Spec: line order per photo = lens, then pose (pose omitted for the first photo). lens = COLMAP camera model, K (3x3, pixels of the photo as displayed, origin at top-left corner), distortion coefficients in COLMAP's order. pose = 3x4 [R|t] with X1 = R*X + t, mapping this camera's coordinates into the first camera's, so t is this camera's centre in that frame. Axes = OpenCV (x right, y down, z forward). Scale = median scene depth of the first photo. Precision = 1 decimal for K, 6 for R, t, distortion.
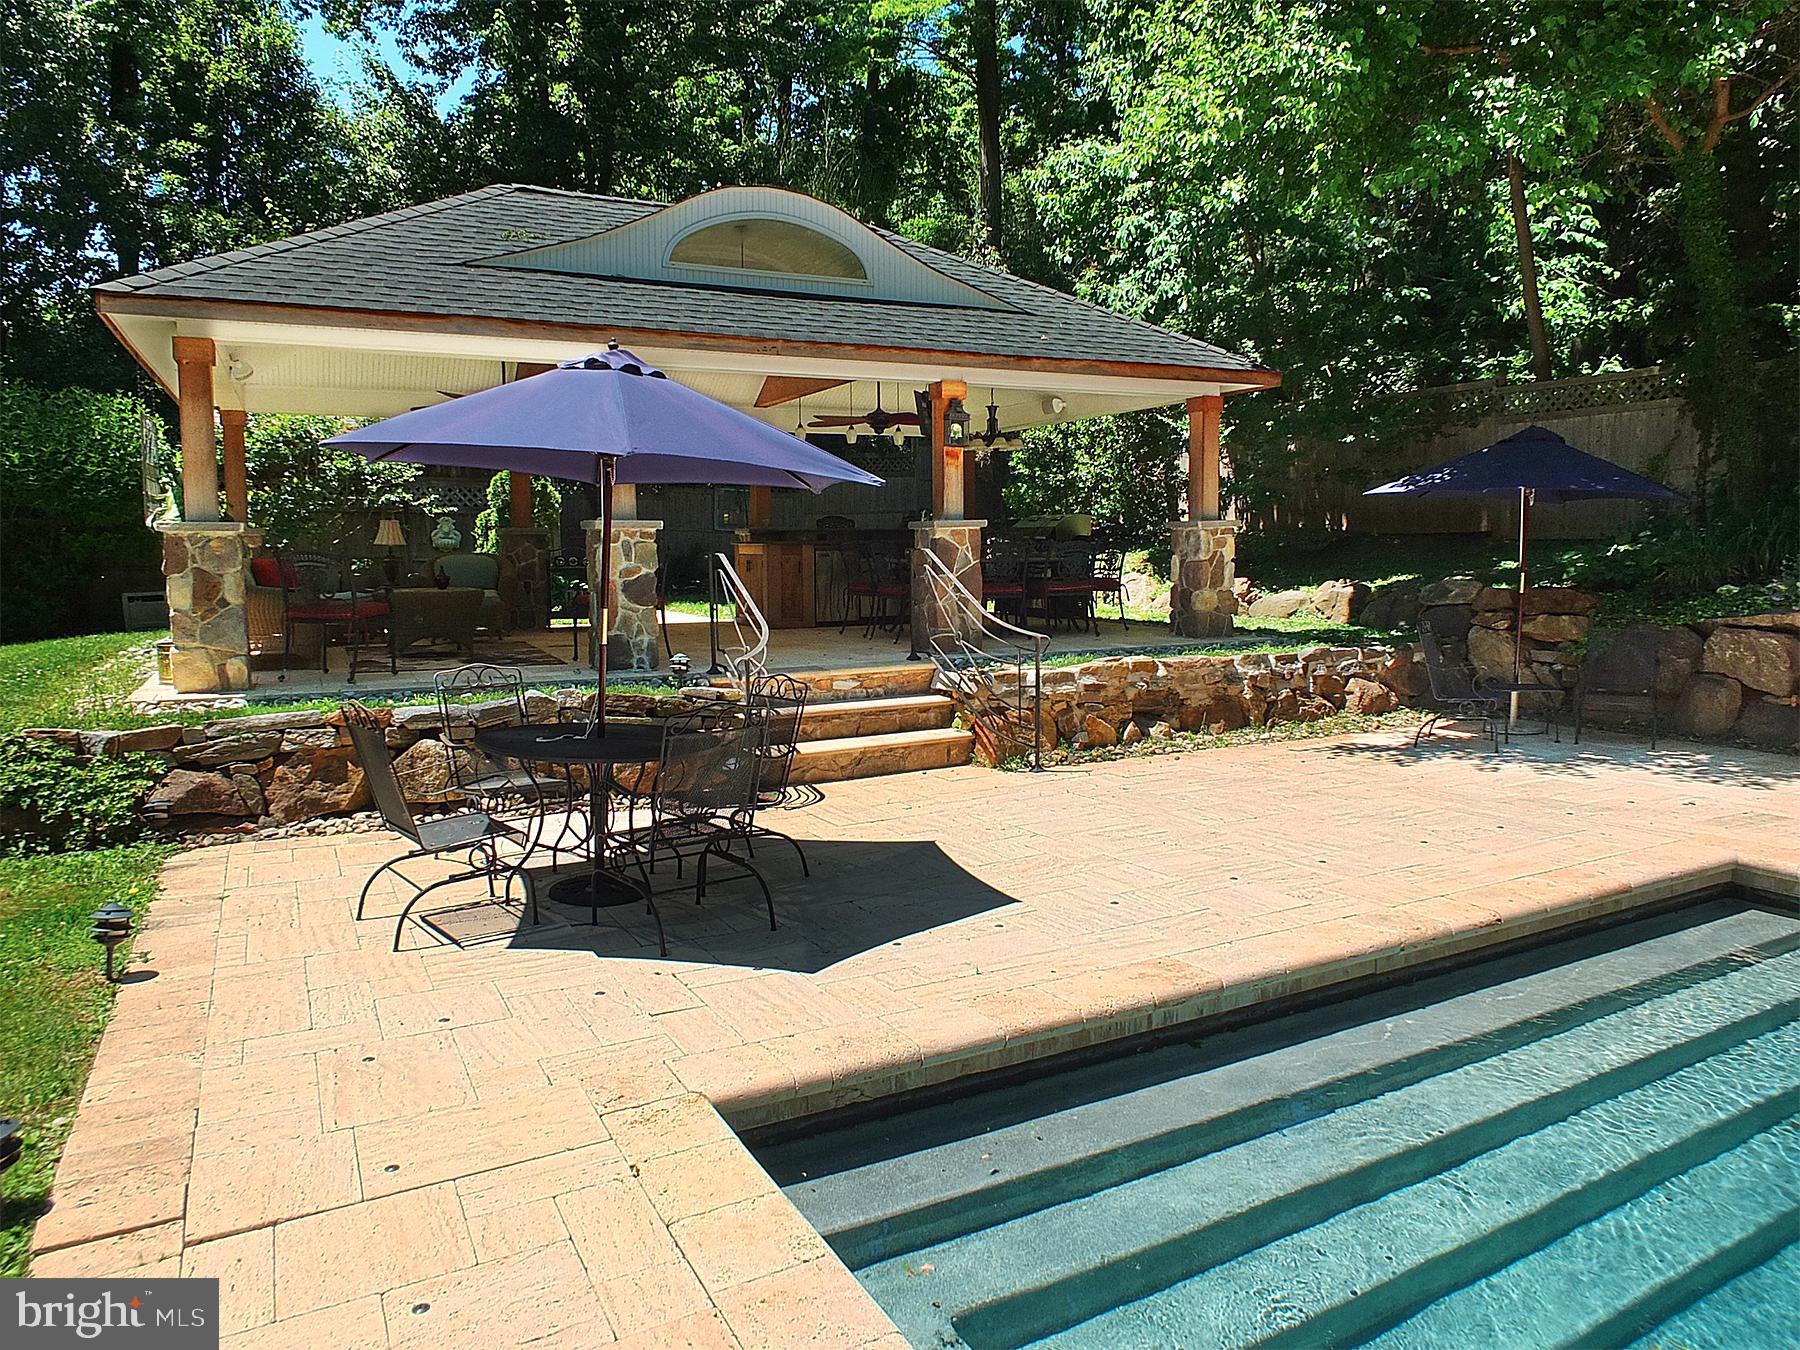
lens RADIAL K [[1230.6, 0, 877.9], [0, 1230.6, 639.6], [0, 0, 1]] dist [0.036444, -0.063749]
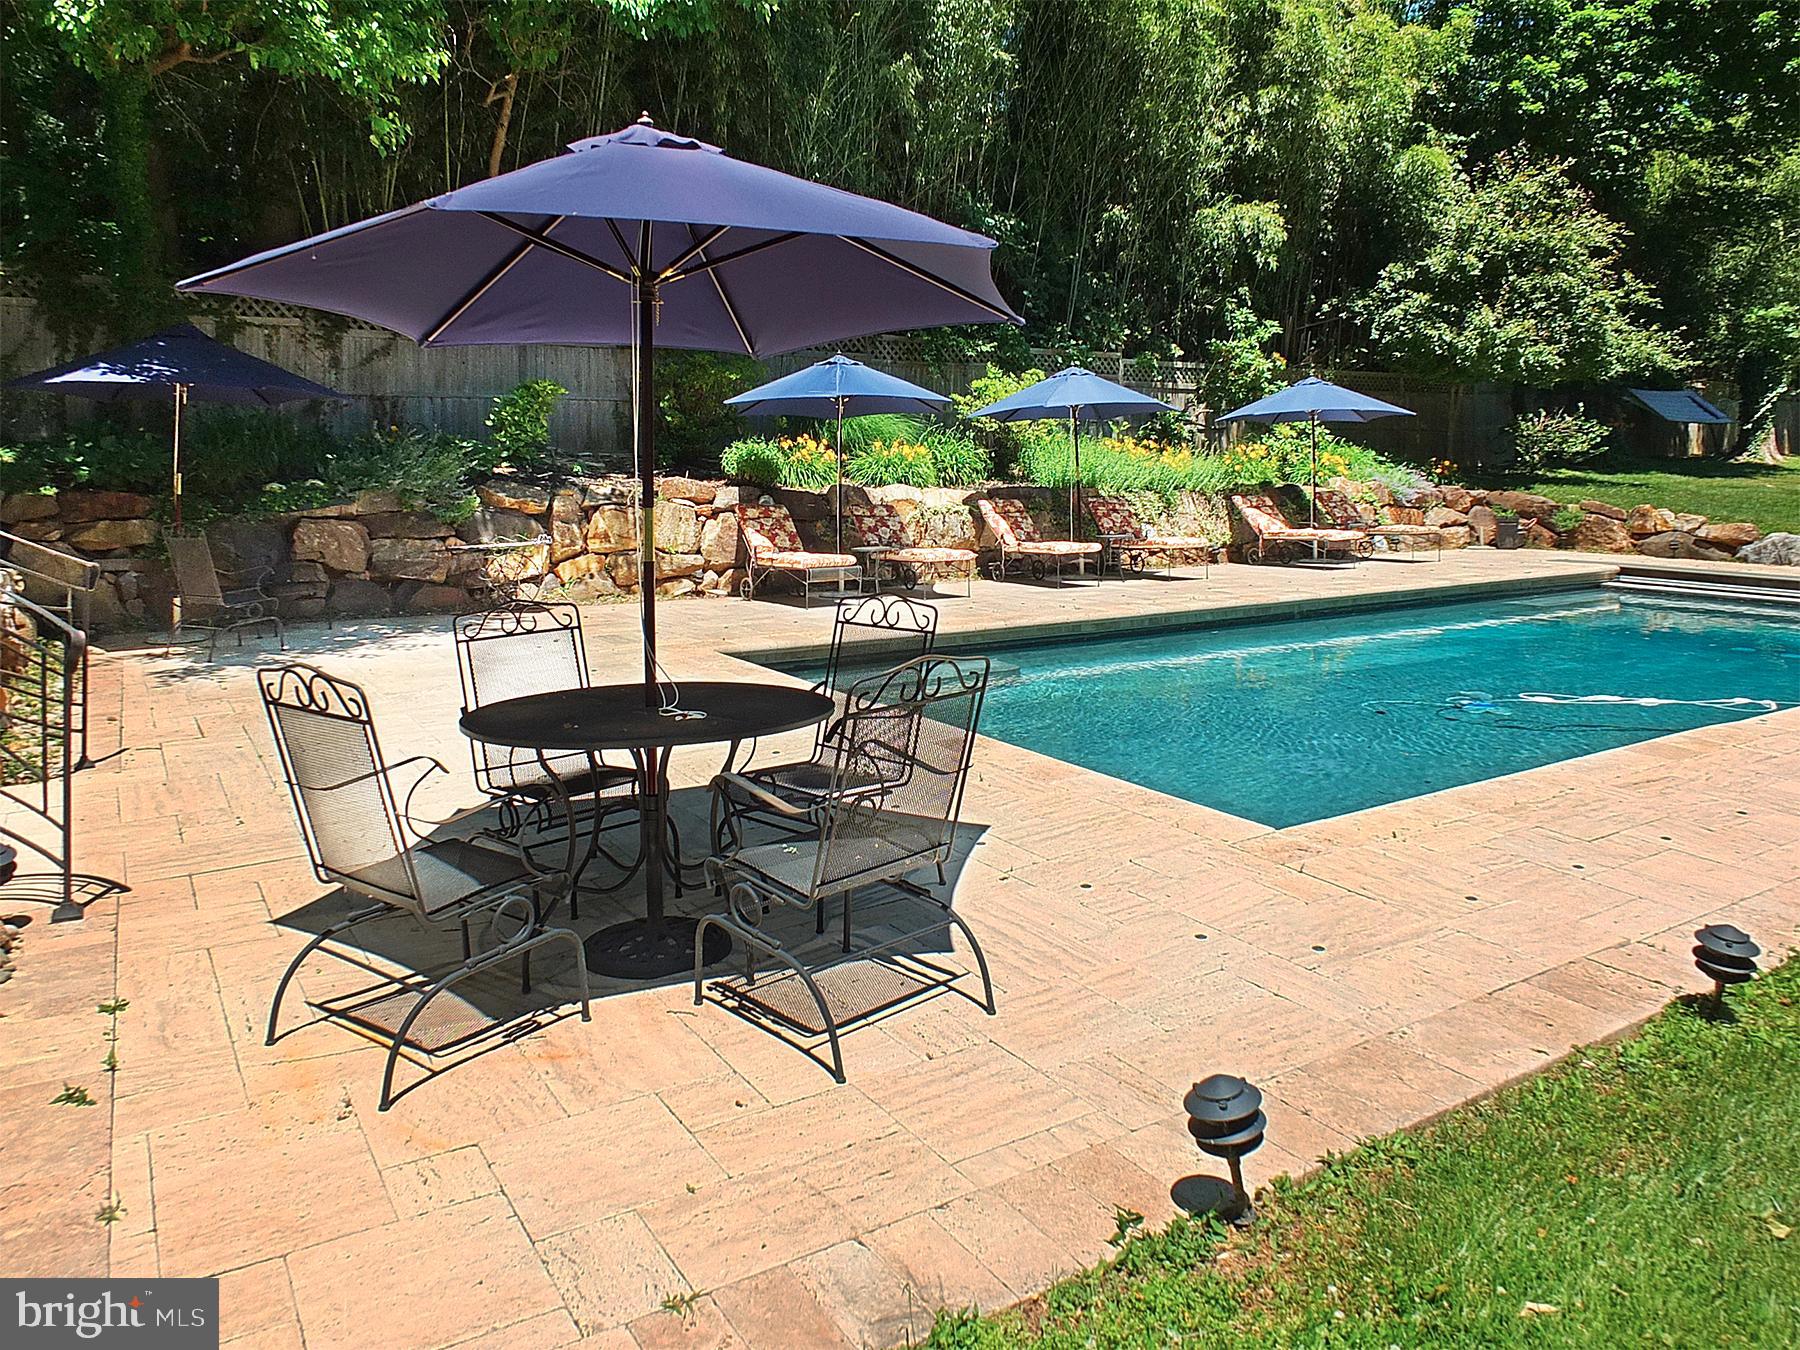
lens RADIAL K [[1230.6, 0, 877.9], [0, 1230.6, 639.6], [0, 0, 1]] dist [0.036444, -0.063749]
pose [[-0.096930, -0.138336, 0.985631, -0.681220], [0.073377, 0.986606, 0.145689, -0.036239], [-0.992583, 0.086444, -0.085481, 0.731676]]
